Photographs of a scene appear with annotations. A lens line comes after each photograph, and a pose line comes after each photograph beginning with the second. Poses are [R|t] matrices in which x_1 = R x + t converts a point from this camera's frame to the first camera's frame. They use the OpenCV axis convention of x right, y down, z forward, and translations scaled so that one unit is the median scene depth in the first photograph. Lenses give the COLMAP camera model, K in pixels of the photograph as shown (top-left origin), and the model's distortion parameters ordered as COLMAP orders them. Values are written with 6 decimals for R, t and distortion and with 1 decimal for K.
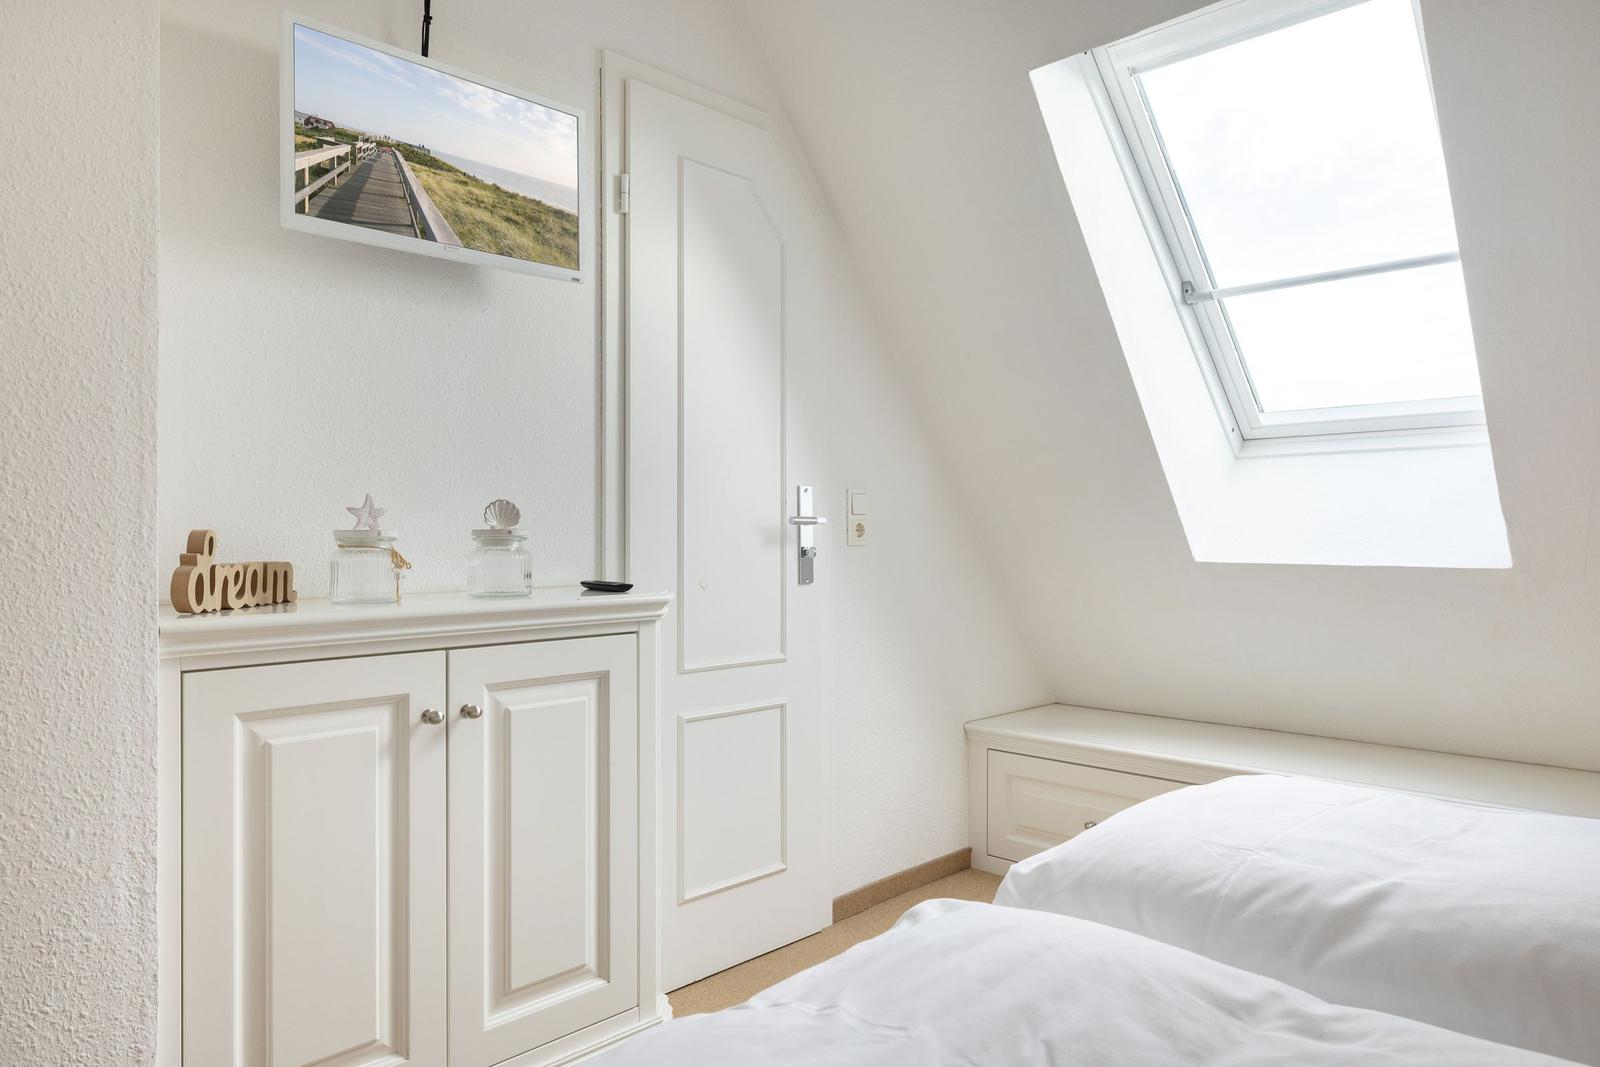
lens RADIAL K [[1023.9, 0, 802.2], [0, 1023.9, 531.3], [0, 0, 1]] dist [0.003042, -0.001314]
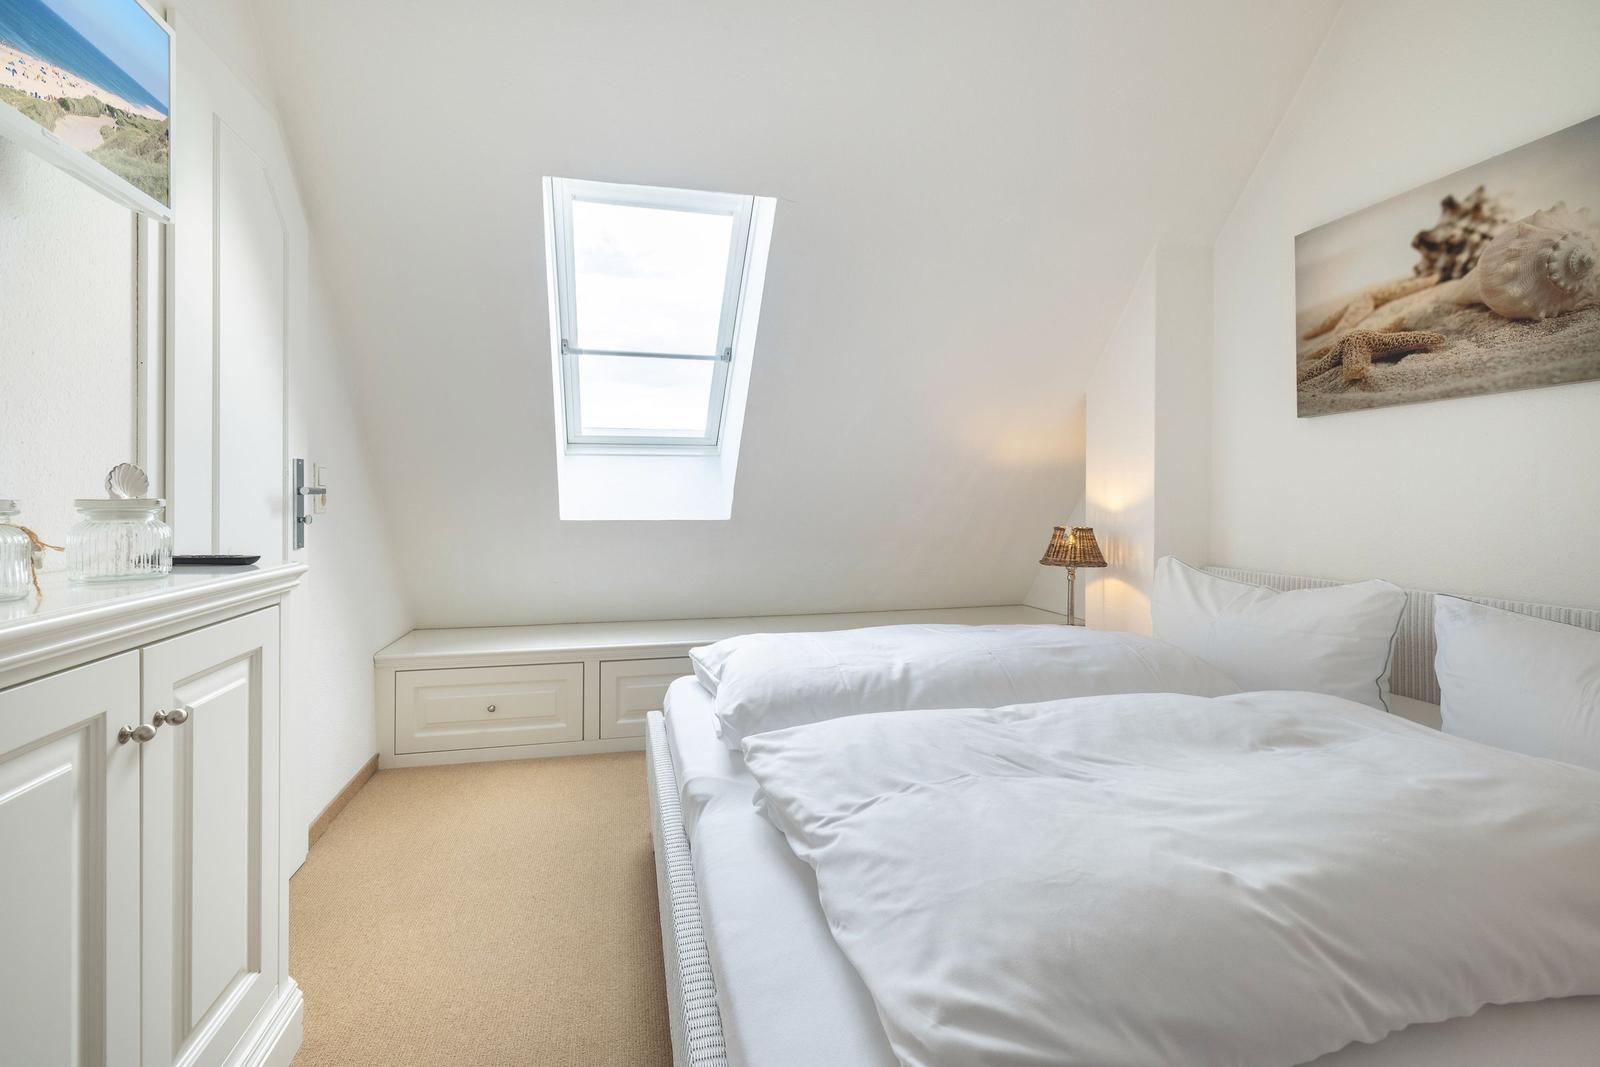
lens RADIAL K [[680.8, 0, 762.1], [0, 680.8, 506.3], [0, 0, 1]] dist [0.002972, 0.000154]
pose [[0.559841, -0.006301, 0.828576, -0.454246], [-0.000871, 0.999966, 0.008193, -0.000972], [-0.828600, -0.005308, 0.559816, 0.256707]]
